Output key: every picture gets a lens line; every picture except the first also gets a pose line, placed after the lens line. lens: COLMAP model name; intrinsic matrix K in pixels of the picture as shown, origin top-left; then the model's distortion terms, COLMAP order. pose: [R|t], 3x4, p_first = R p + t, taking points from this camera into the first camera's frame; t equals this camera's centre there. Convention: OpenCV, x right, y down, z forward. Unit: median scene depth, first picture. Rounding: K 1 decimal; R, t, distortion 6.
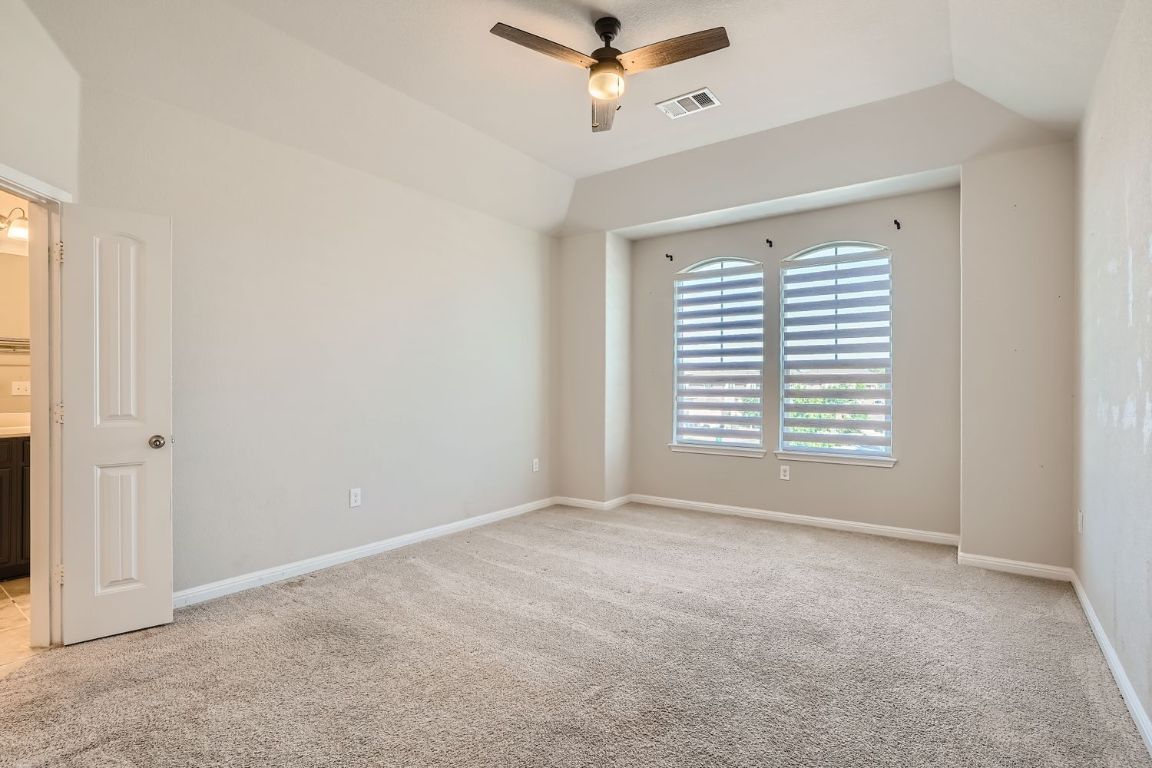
lens RADIAL K [[561.5, 0, 579.0], [0, 561.5, 386.3], [0, 0, 1]] dist [-0.029938, 0.013647]
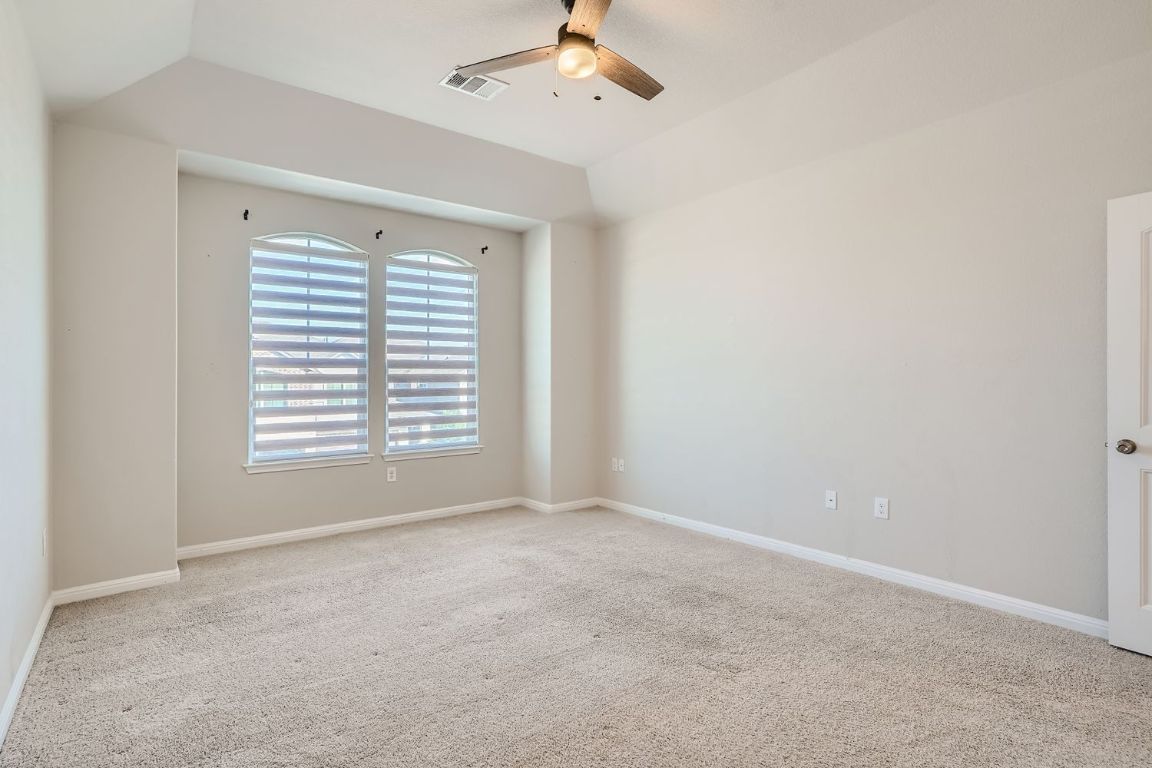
lens RADIAL K [[561.5, 0, 579.0], [0, 561.5, 378.4], [0, 0, 1]] dist [-0.029938, 0.013647]
pose [[0.277979, 0.006214, 0.960567, -0.476033], [0.013467, 0.999856, -0.010366, 0.001957], [-0.960493, 0.015818, 0.277855, 0.416635]]
